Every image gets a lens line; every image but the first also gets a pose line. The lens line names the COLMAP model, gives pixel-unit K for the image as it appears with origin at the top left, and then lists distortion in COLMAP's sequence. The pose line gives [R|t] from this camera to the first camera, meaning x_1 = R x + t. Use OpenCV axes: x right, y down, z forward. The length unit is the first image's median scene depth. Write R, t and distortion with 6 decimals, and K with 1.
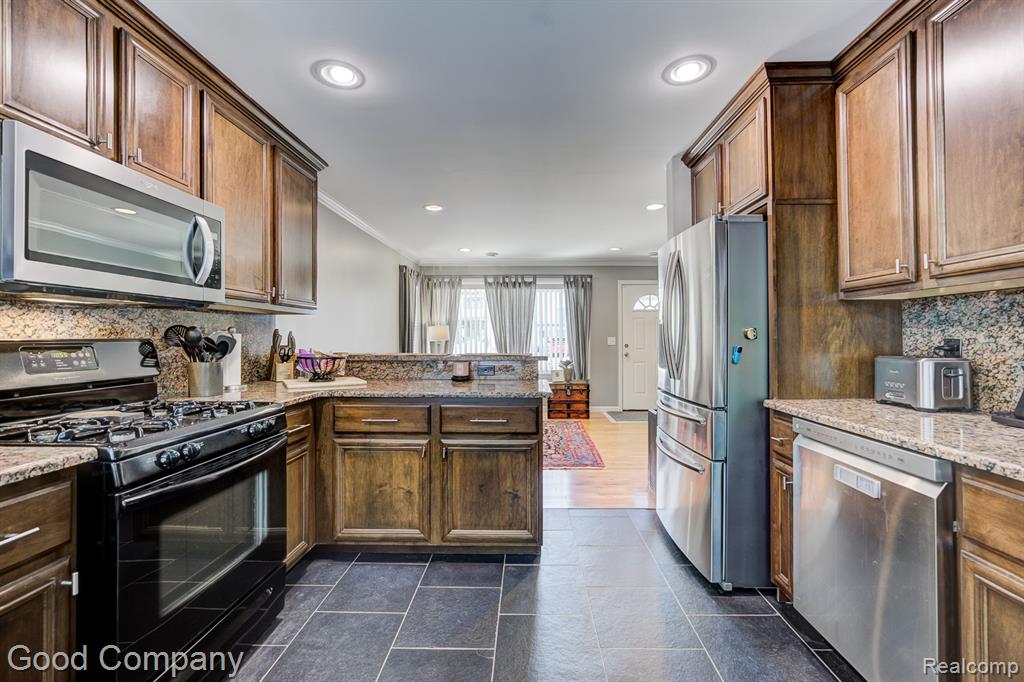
lens RADIAL K [[439.0, 0, 518.1], [0, 439.0, 337.4], [0, 0, 1]] dist [-0.004284, 0.001116]
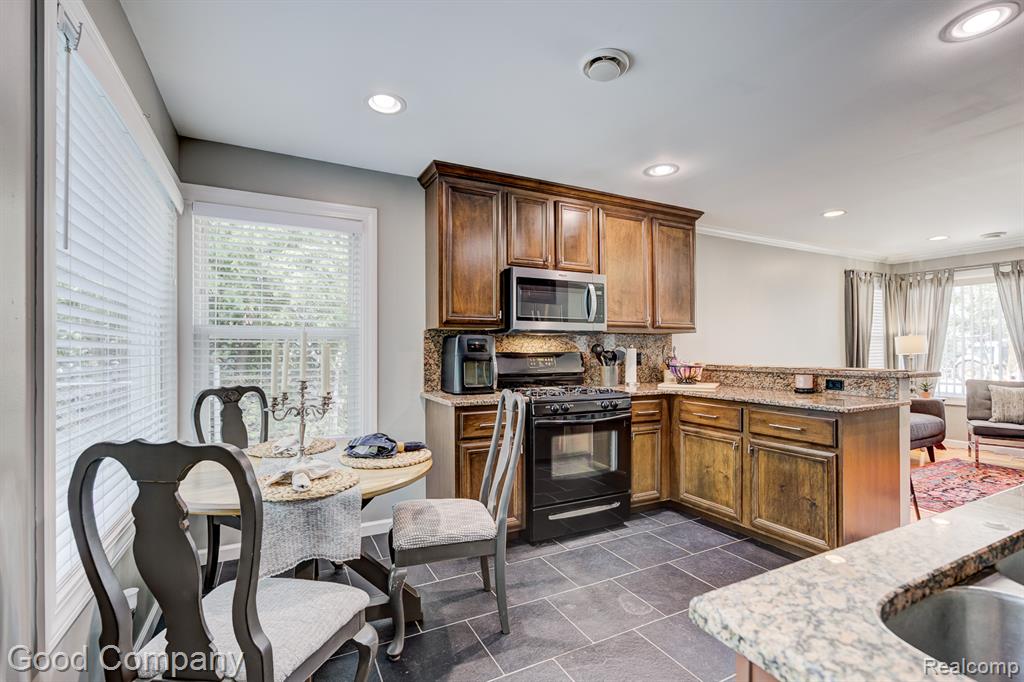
lens RADIAL K [[439.0, 0, 506.8], [0, 439.0, 346.9], [0, 0, 1]] dist [-0.004284, 0.001116]
pose [[0.478551, -0.008544, -0.878018, 0.540298], [0.003071, 0.999963, -0.008057, -0.003358], [0.878054, 0.001160, 0.478560, -0.128716]]
